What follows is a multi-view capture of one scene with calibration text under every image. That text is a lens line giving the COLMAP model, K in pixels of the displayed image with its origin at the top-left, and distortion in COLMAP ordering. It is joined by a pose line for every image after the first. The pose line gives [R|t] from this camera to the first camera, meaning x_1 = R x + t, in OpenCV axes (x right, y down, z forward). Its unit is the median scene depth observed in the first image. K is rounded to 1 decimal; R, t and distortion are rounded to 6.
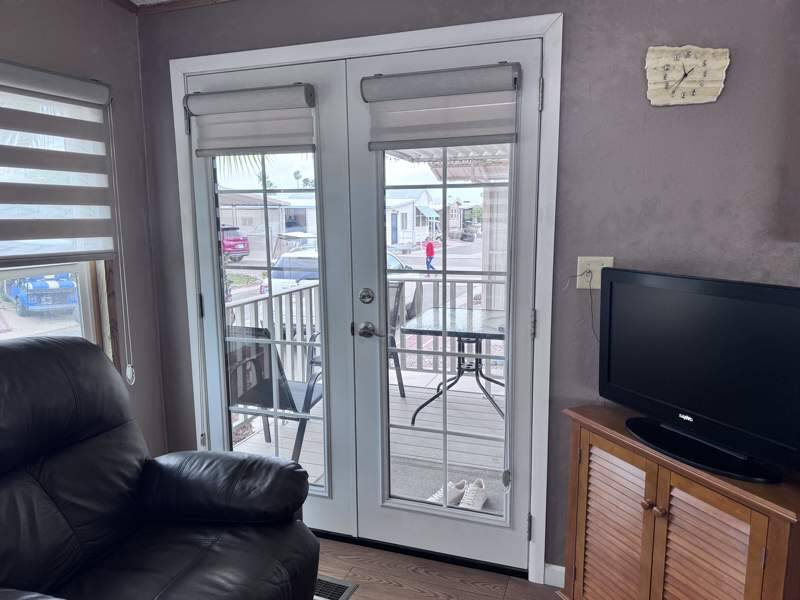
lens RADIAL K [[567.8, 0, 402.5], [0, 567.8, 307.2], [0, 0, 1]] dist [0.042935, -0.044134]
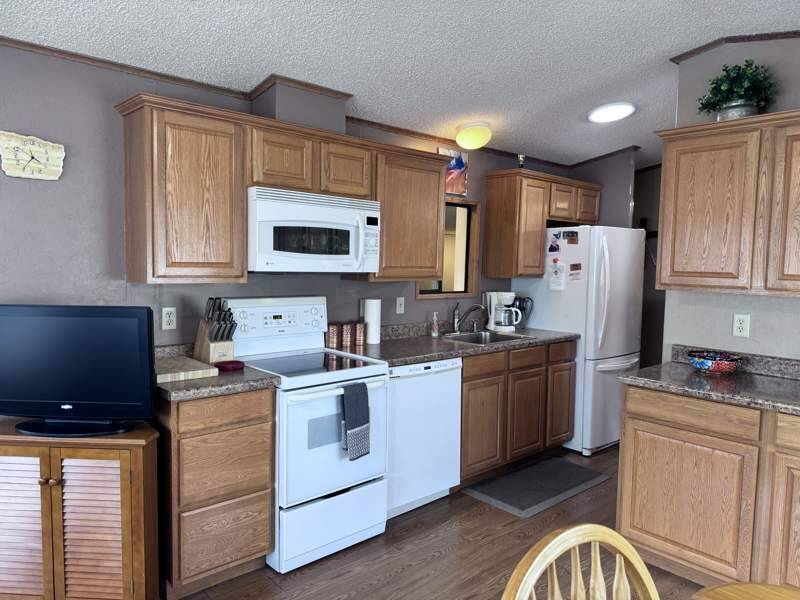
lens RADIAL K [[567.8, 0, 399.3], [0, 567.8, 298.2], [0, 0, 1]] dist [0.042935, -0.044134]
pose [[0.488550, -0.046520, 0.871295, -0.272791], [0.125869, 0.991890, -0.017618, 0.051562], [-0.863409, 0.118276, 0.490444, -0.359180]]
